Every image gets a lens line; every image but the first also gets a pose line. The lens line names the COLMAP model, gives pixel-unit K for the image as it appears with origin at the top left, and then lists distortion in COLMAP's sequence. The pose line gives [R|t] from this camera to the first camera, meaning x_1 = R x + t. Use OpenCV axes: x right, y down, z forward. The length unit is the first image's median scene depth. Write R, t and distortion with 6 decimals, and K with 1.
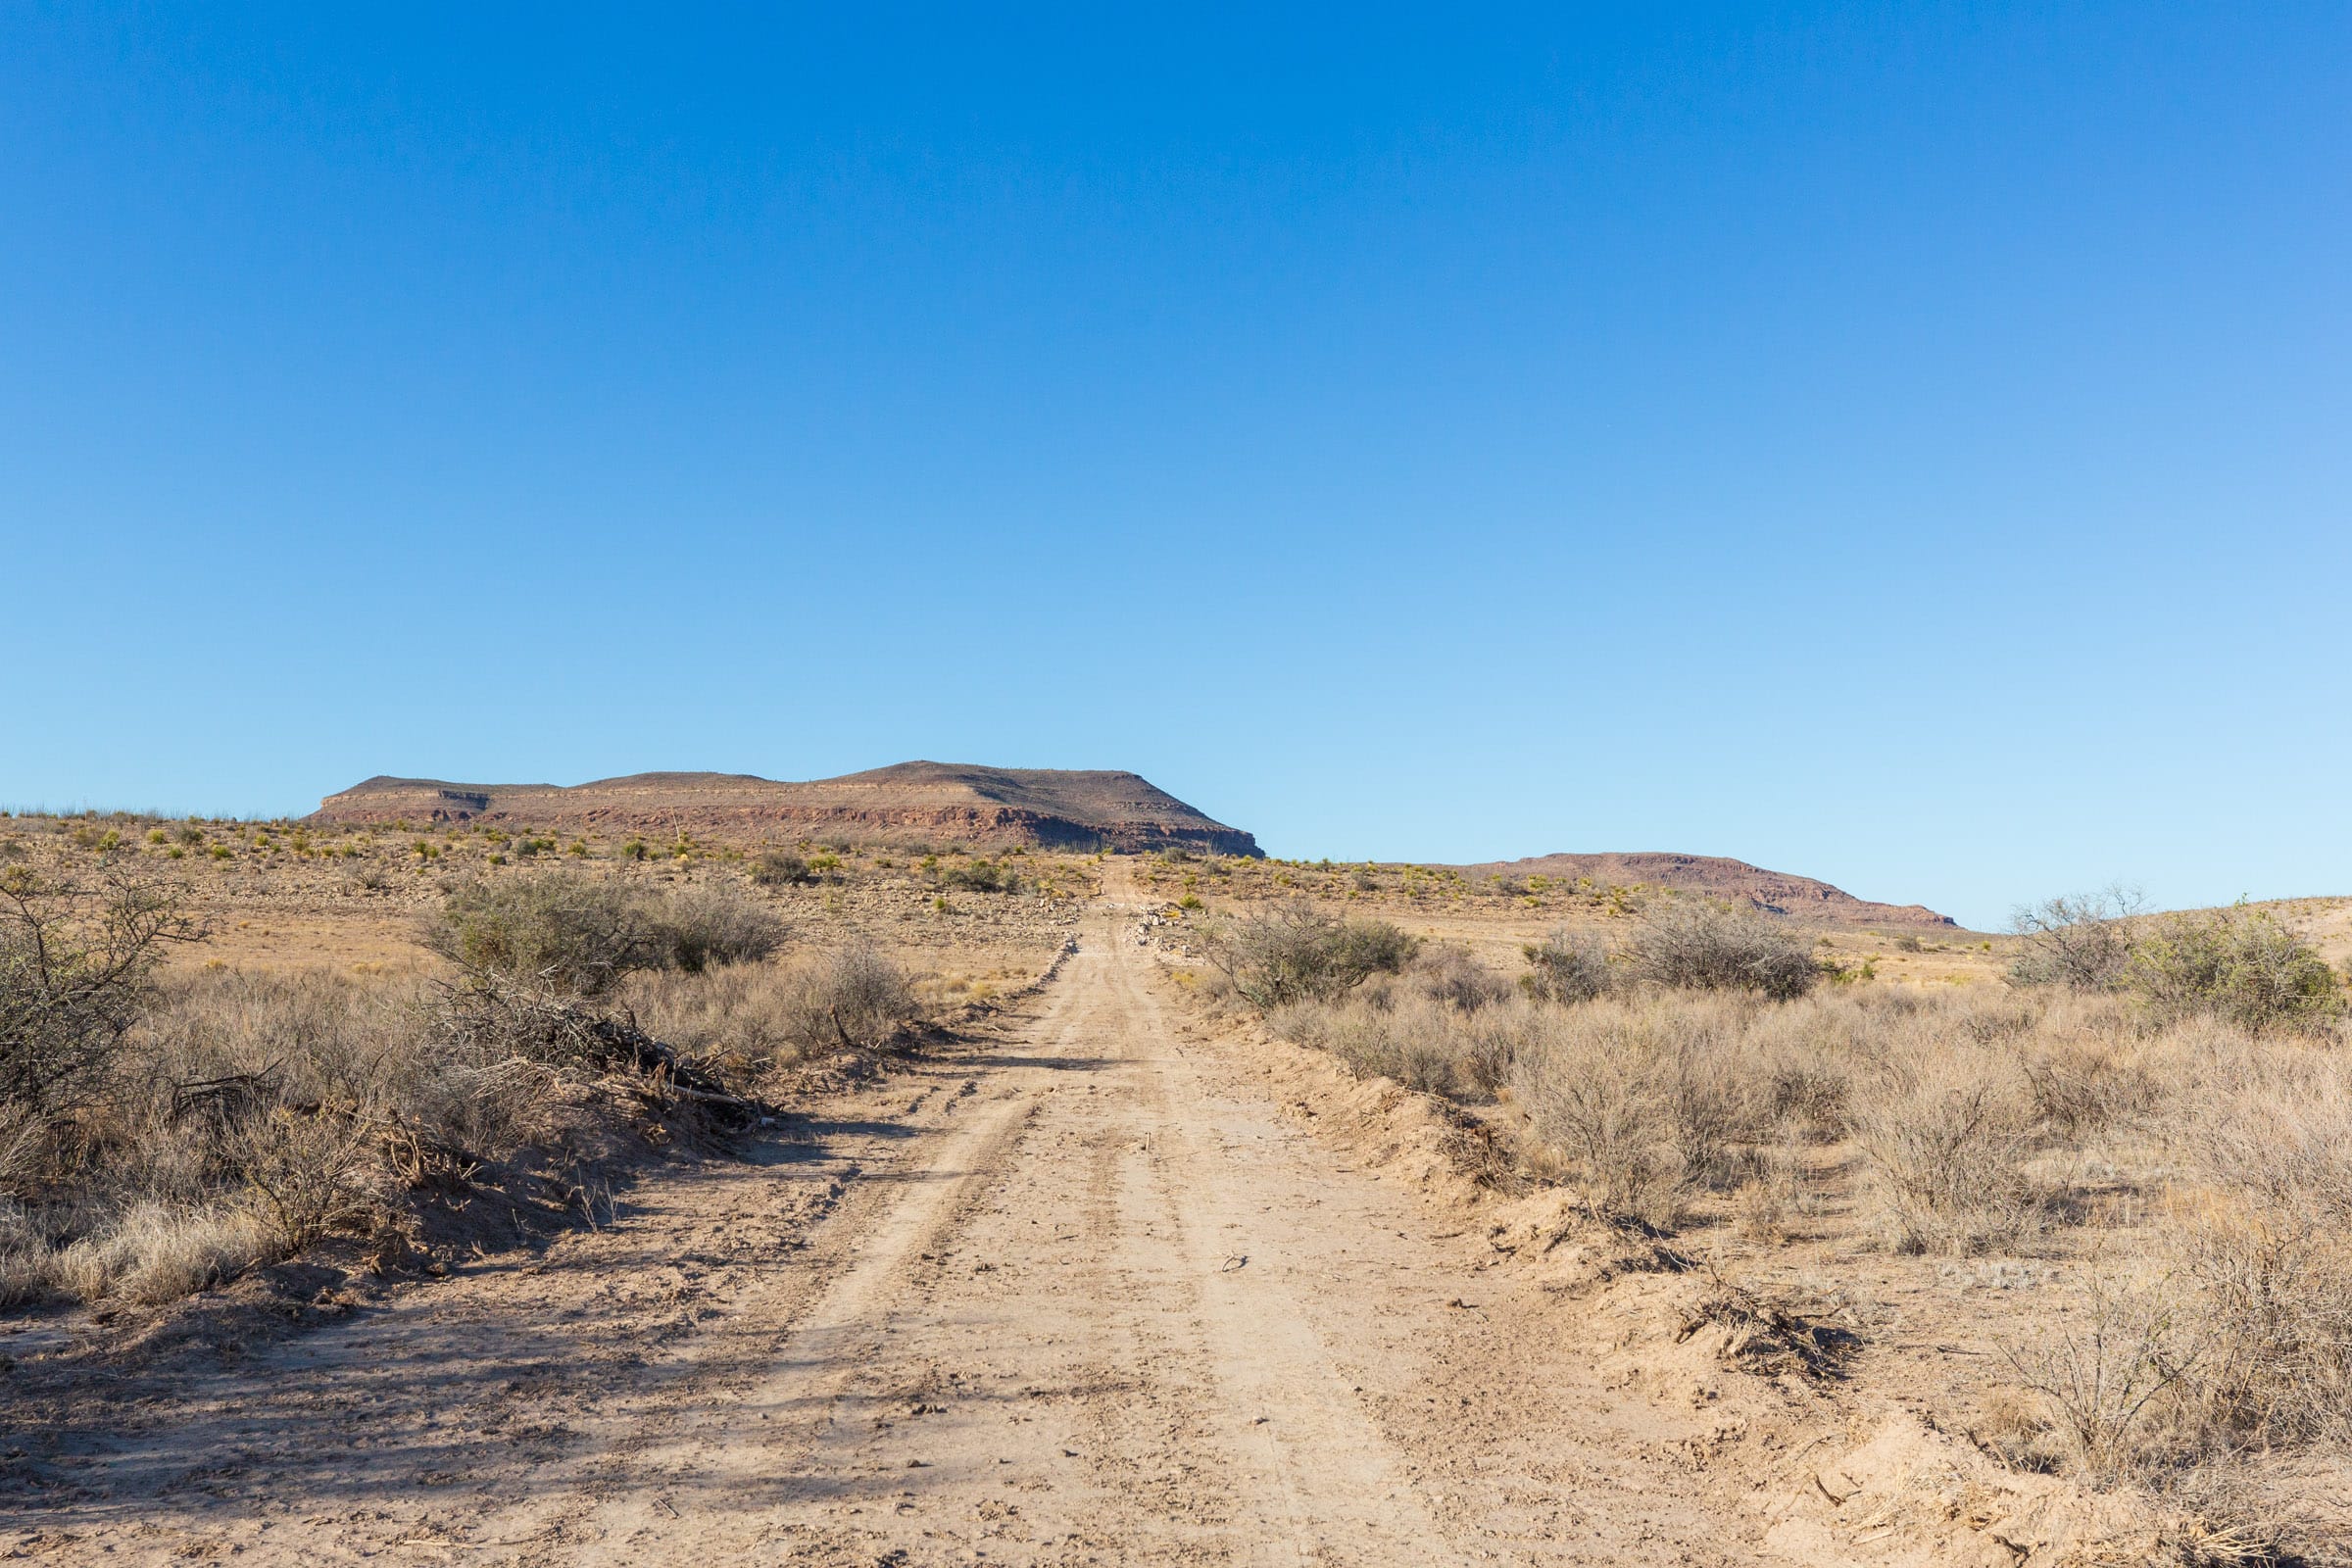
lens RADIAL K [[2269.6, 0, 1178.1], [0, 2269.6, 717.0], [0, 0, 1]] dist [0.000995, 0.006342]
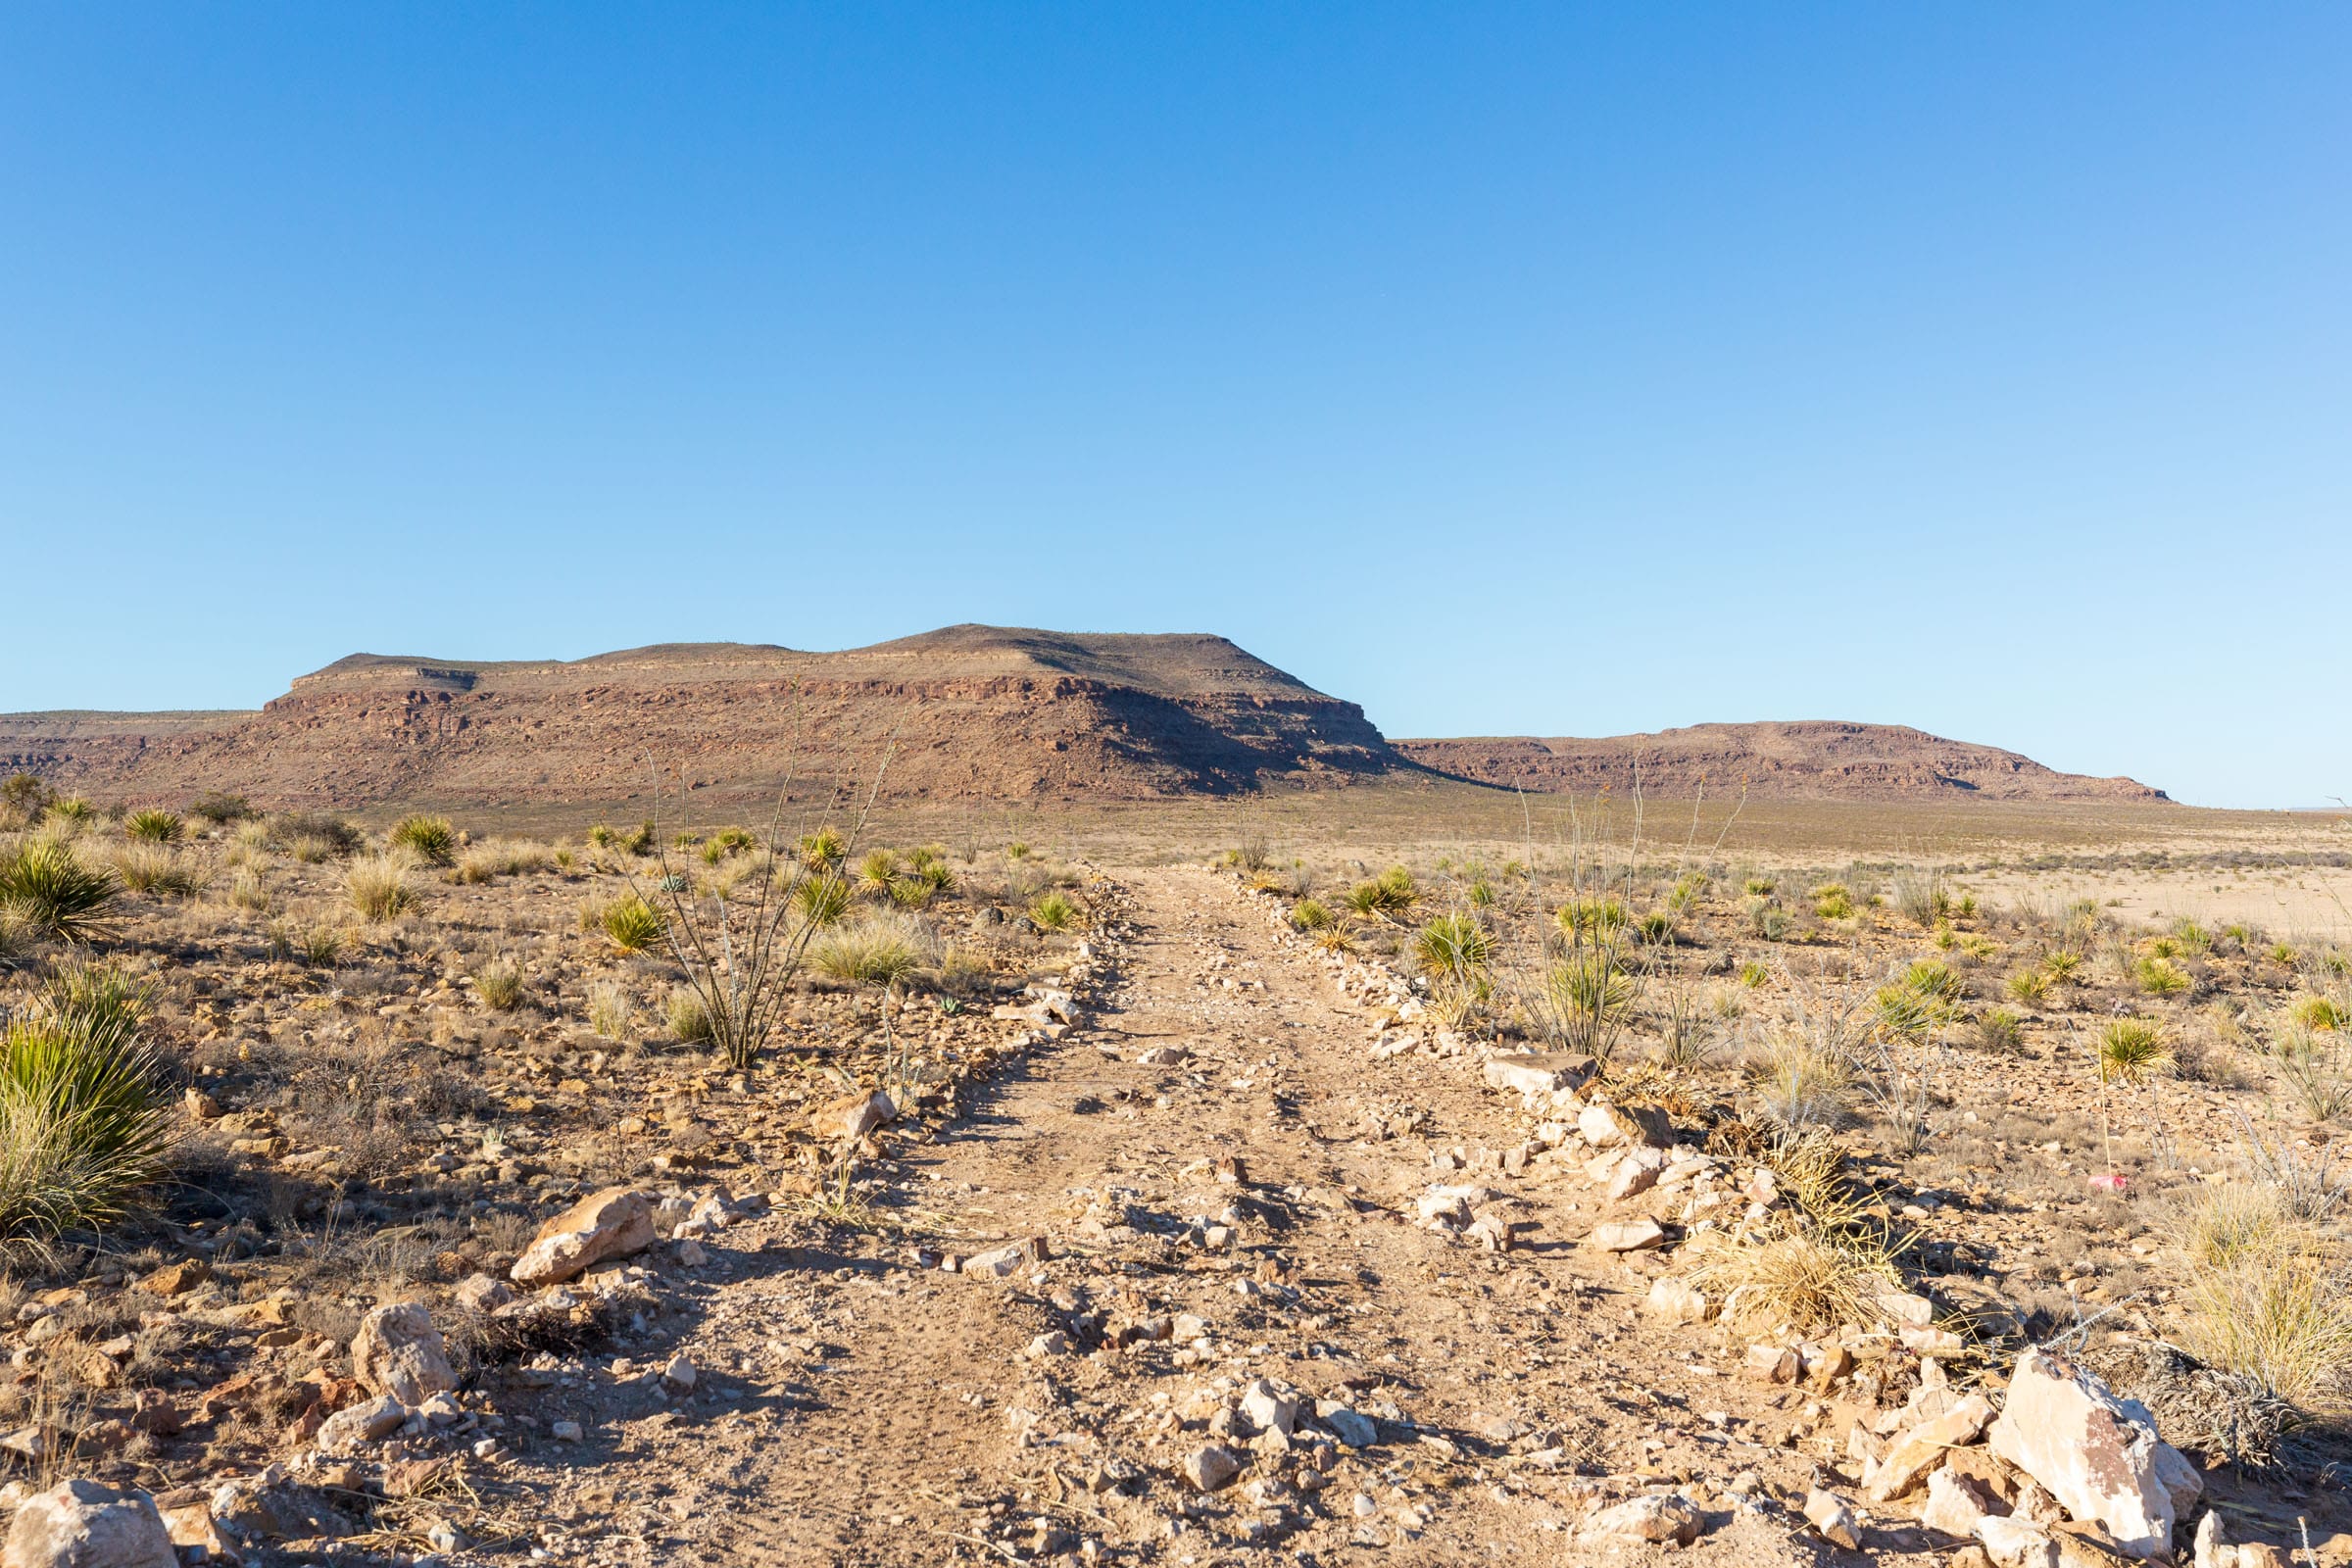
lens RADIAL K [[2269.6, 0, 1178.1], [0, 2269.6, 717.0], [0, 0, 1]] dist [0.000995, 0.006342]
pose [[0.999135, -0.014081, -0.039129, -0.002674], [0.016177, 0.998422, 0.053782, 0.009242], [0.038310, -0.054368, 0.997786, 0.150468]]
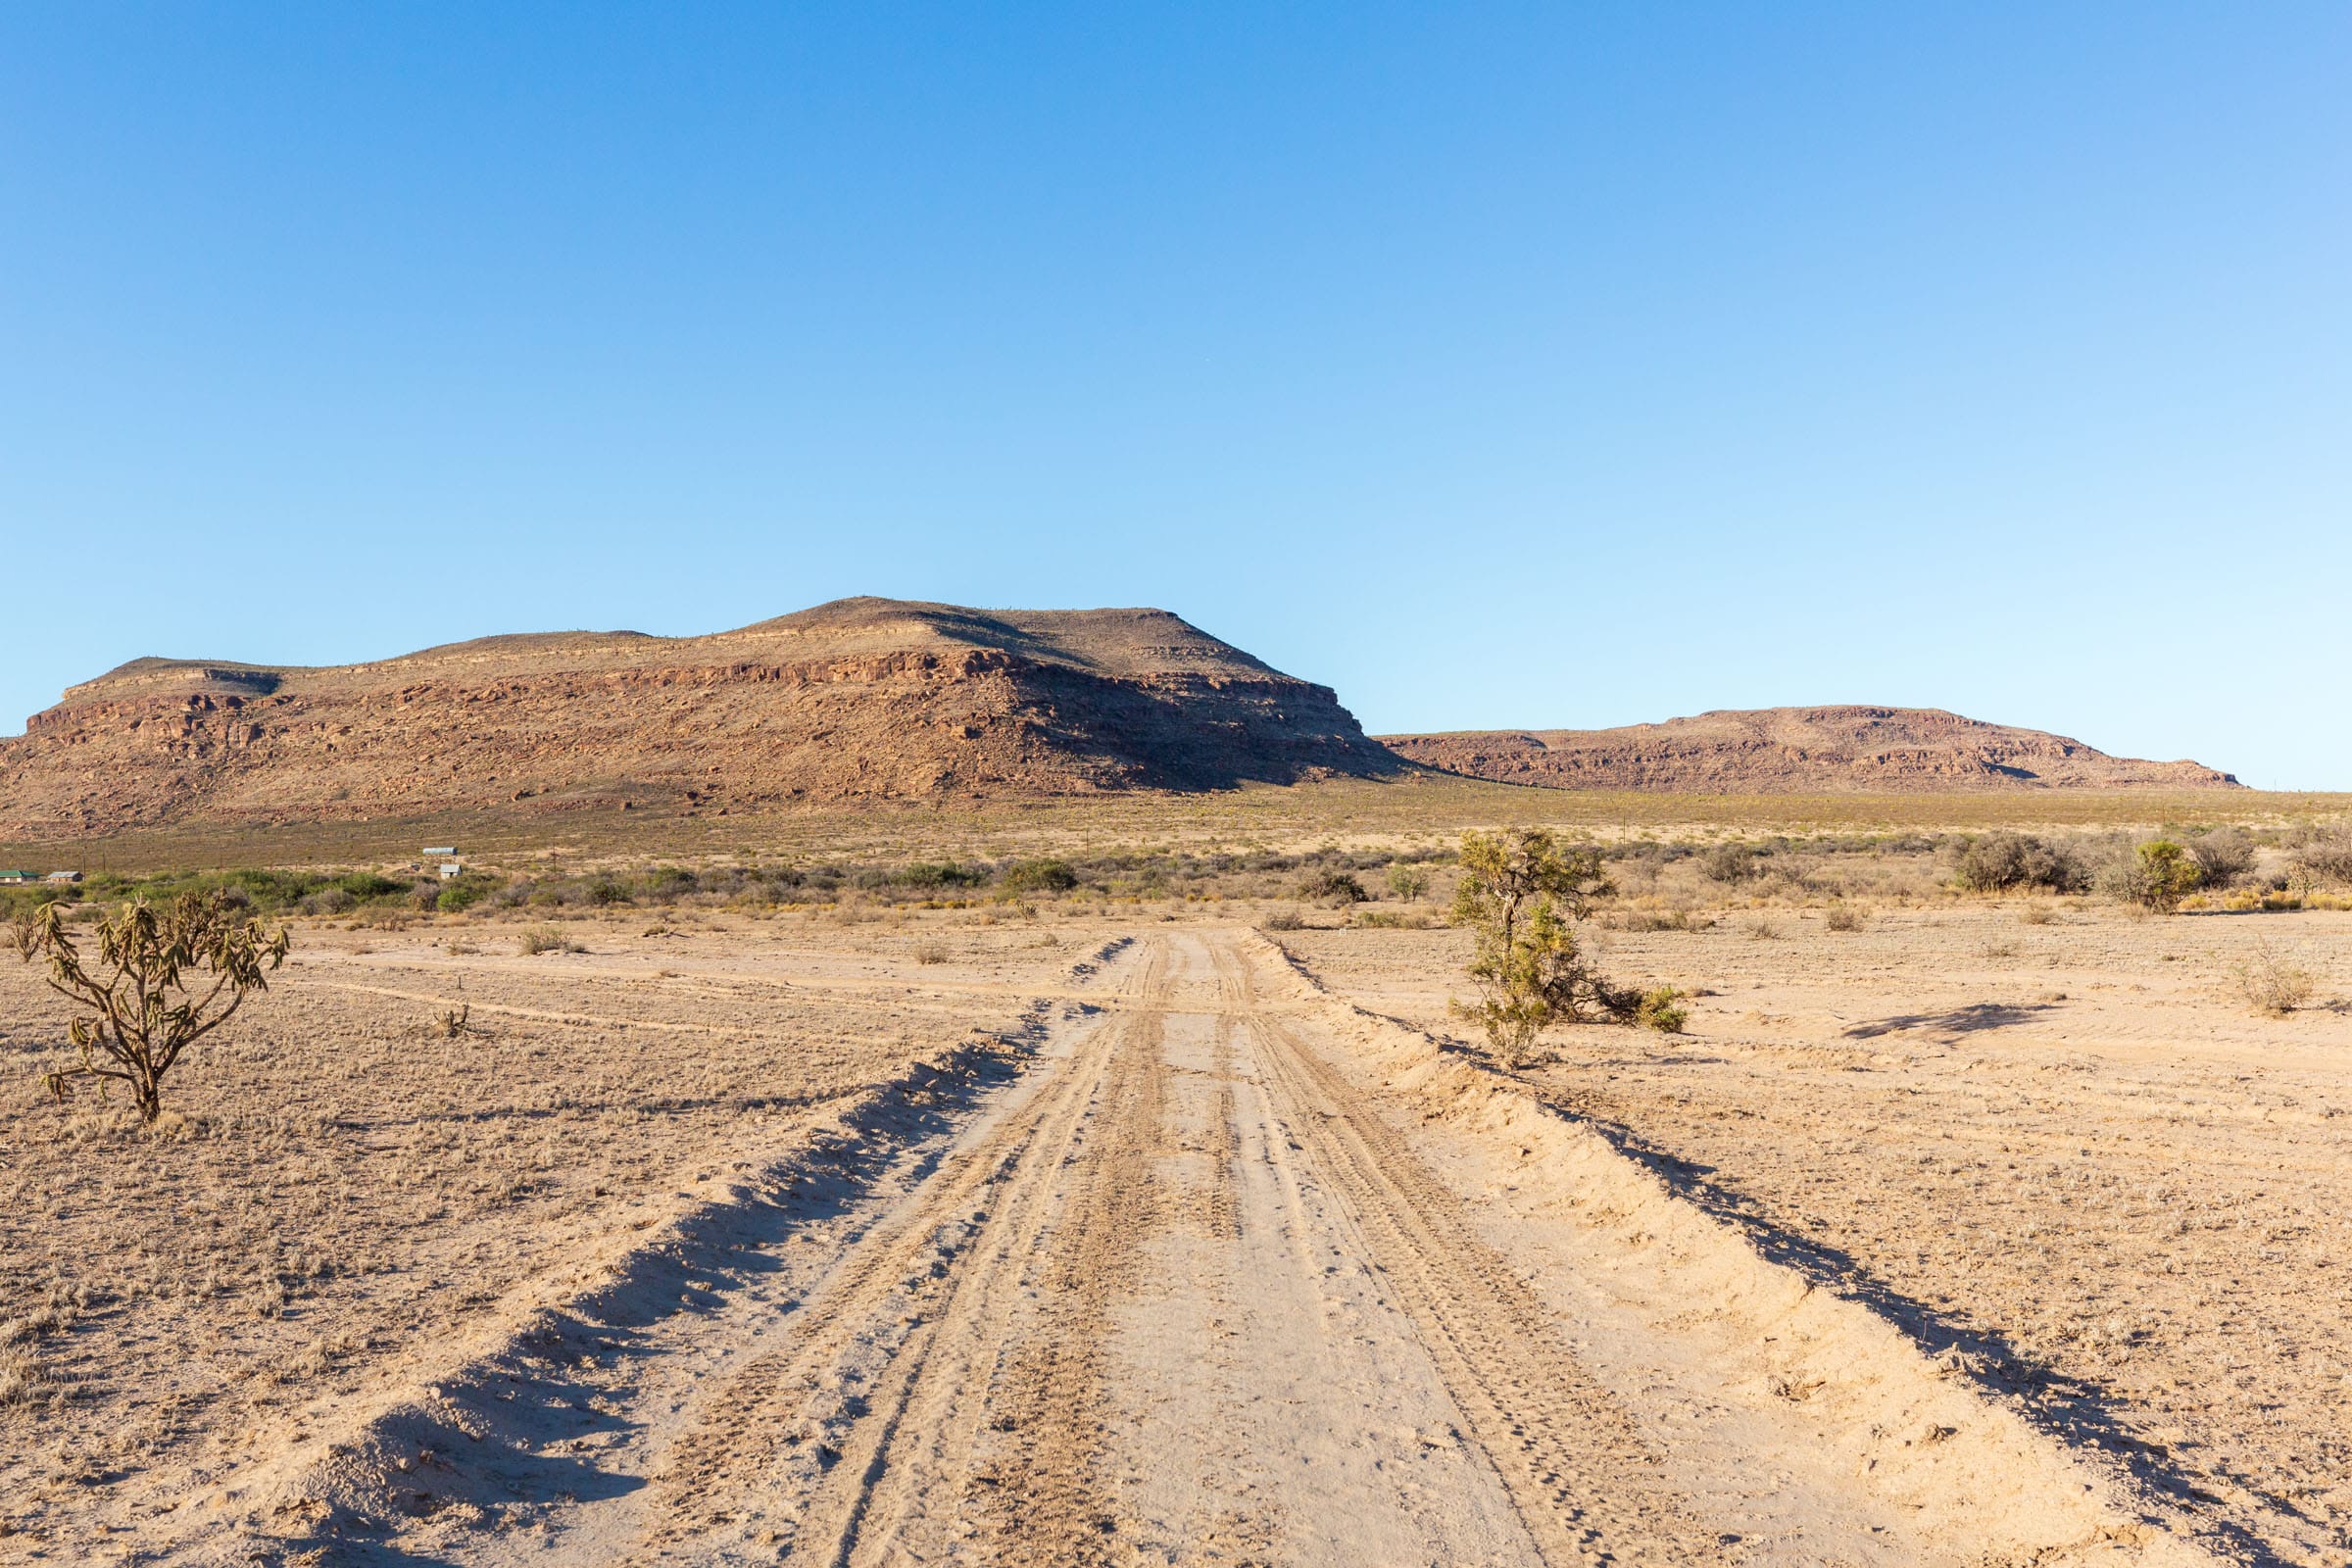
lens RADIAL K [[2260.4, 0, 1176.0], [0, 2260.4, 751.6], [0, 0, 1]] dist [0.004131, 0.006446]
pose [[0.999208, -0.037122, -0.014303, -0.008144], [0.037868, 0.997709, 0.056066, 0.030372], [0.012189, -0.056563, 0.998325, 0.290399]]
